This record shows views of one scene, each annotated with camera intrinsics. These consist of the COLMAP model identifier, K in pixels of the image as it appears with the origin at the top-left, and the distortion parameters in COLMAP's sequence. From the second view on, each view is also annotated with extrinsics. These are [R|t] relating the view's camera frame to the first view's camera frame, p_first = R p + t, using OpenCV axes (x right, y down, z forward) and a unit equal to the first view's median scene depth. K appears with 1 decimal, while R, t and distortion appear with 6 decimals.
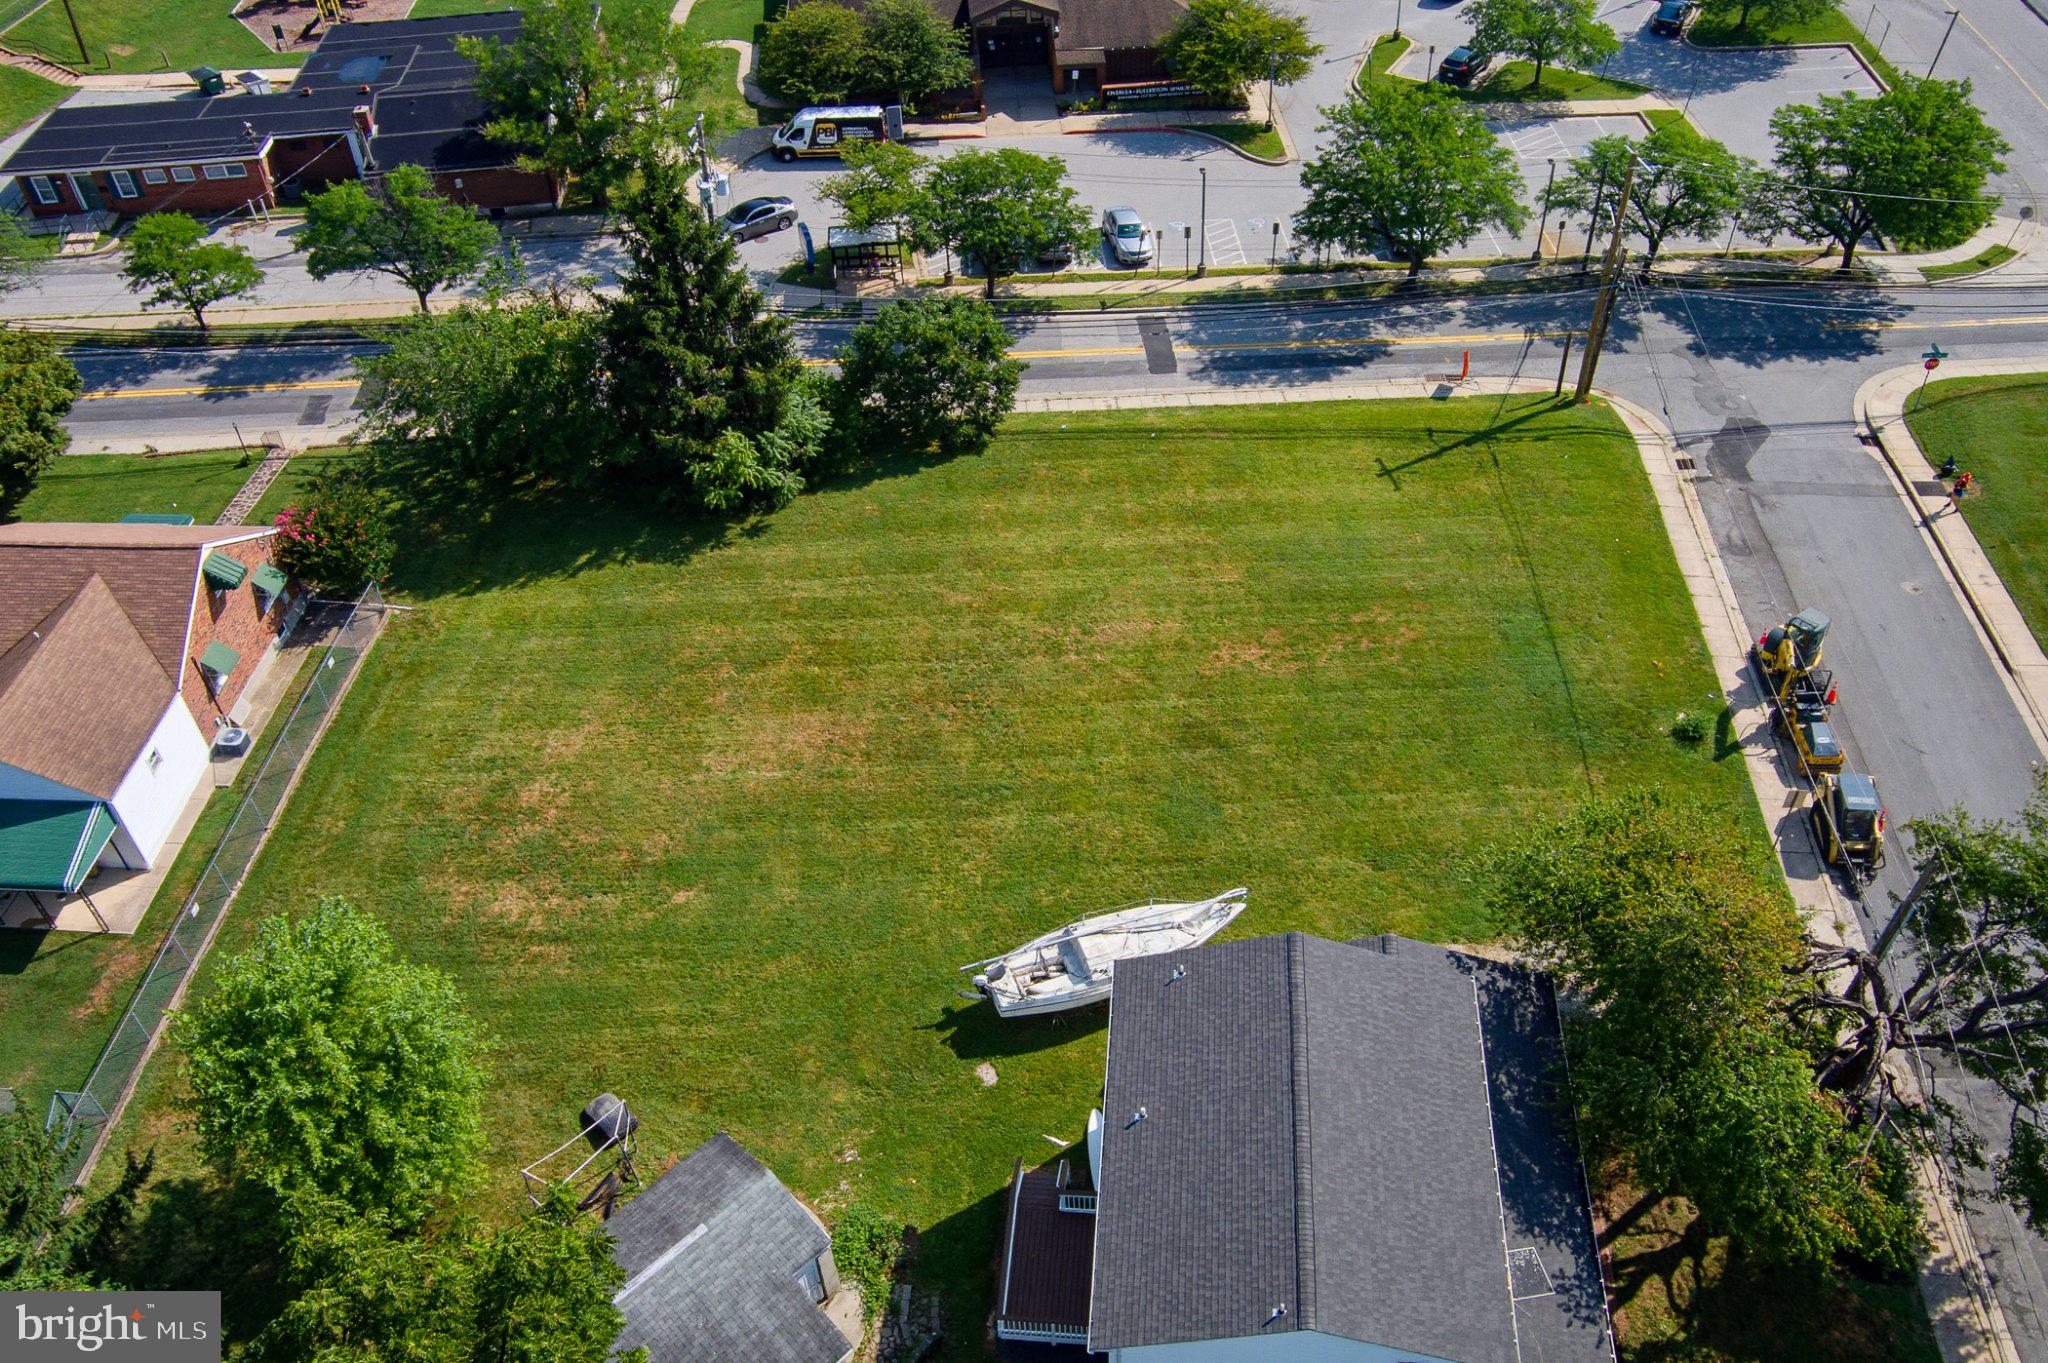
lens RADIAL K [[1697.3, 0, 1026.3], [0, 1697.3, 686.6], [0, 0, 1]] dist [-0.056104, 0.036443]
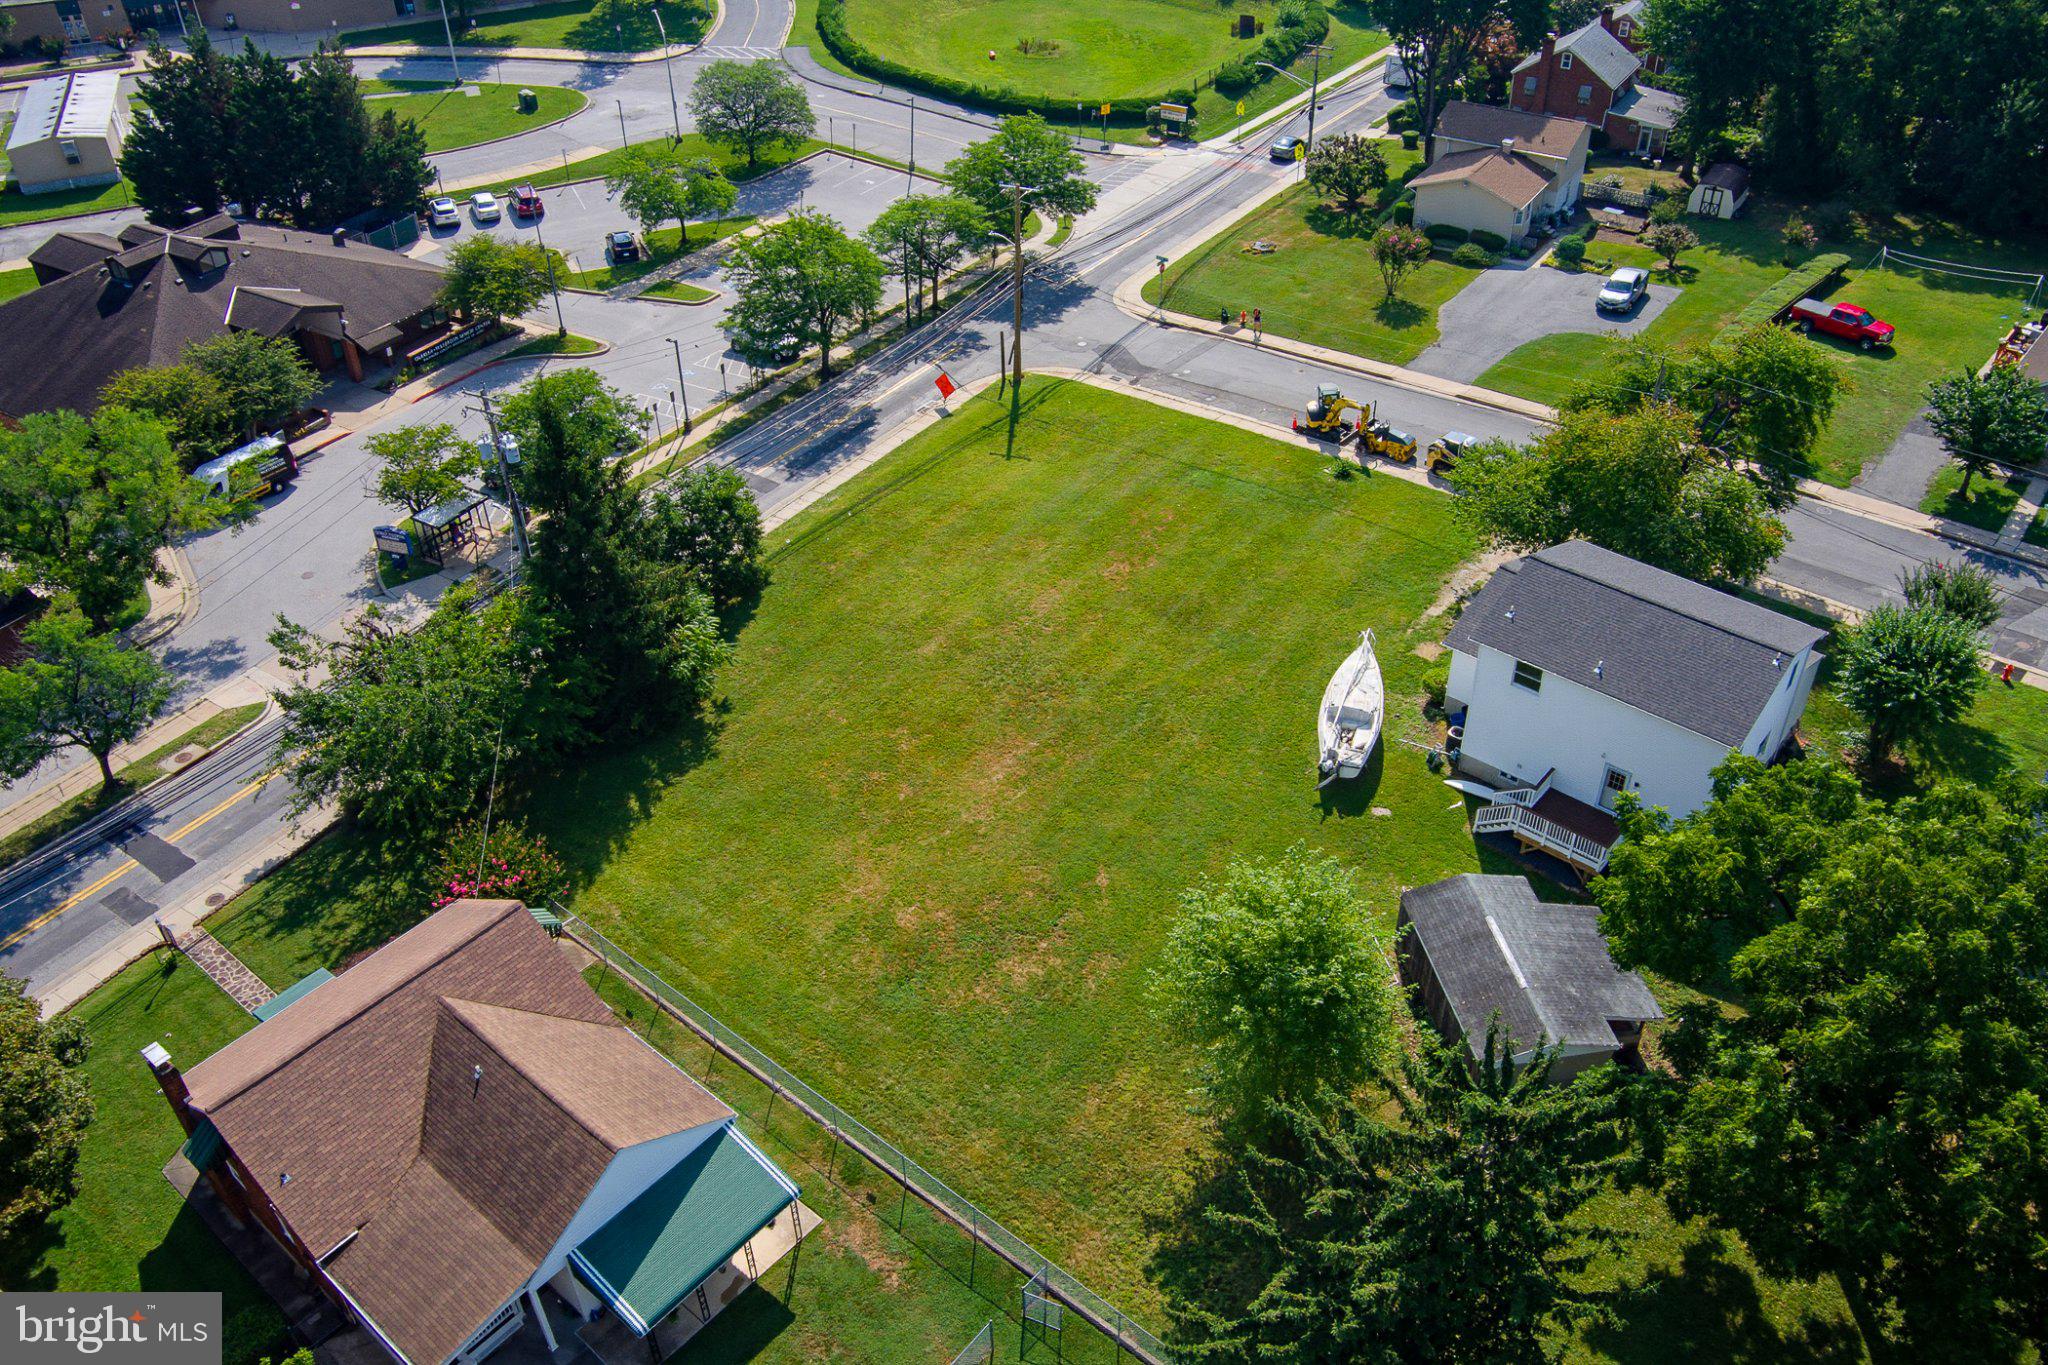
lens RADIAL K [[1614.4, 0, 1021.9], [0, 1614.4, 696.9], [0, 0, 1]] dist [-0.077267, 0.044016]
pose [[0.587925, -0.469678, 0.658595, -0.657817], [0.551990, 0.828096, 0.097798, -0.085912], [-0.591313, 0.306040, 0.746115, 0.124624]]
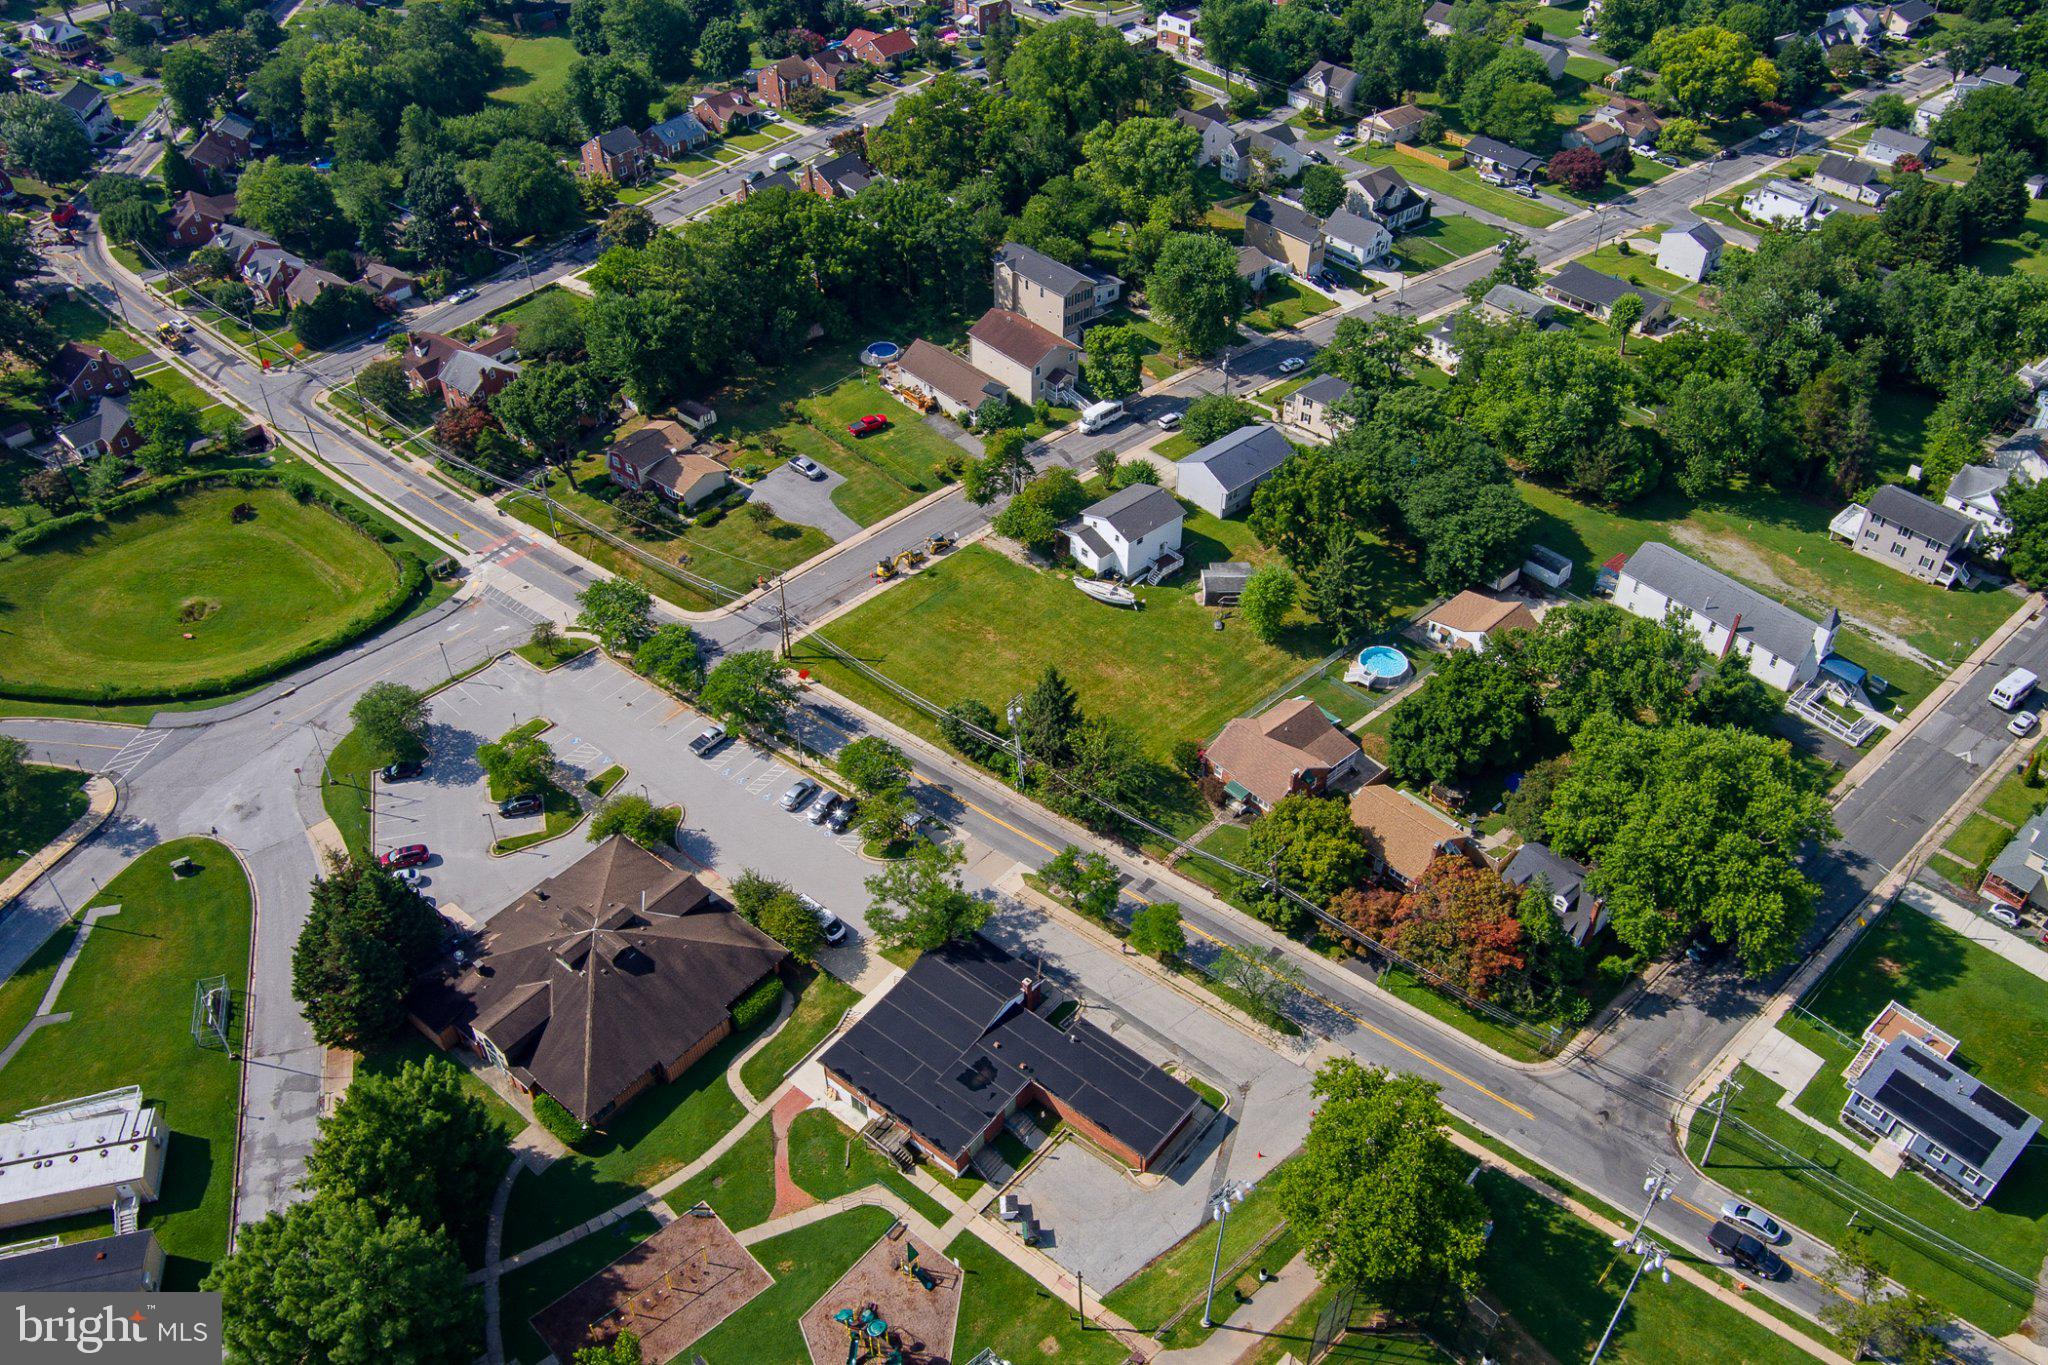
lens RADIAL K [[1614.4, 0, 1036.5], [0, 1614.4, 681.3], [0, 0, 1]] dist [-0.077267, 0.044016]
pose [[-0.728492, -0.416143, 0.544173, -1.448450], [0.485573, 0.246665, 0.838675, -2.229345], [-0.483237, 0.875204, 0.022374, 0.813203]]
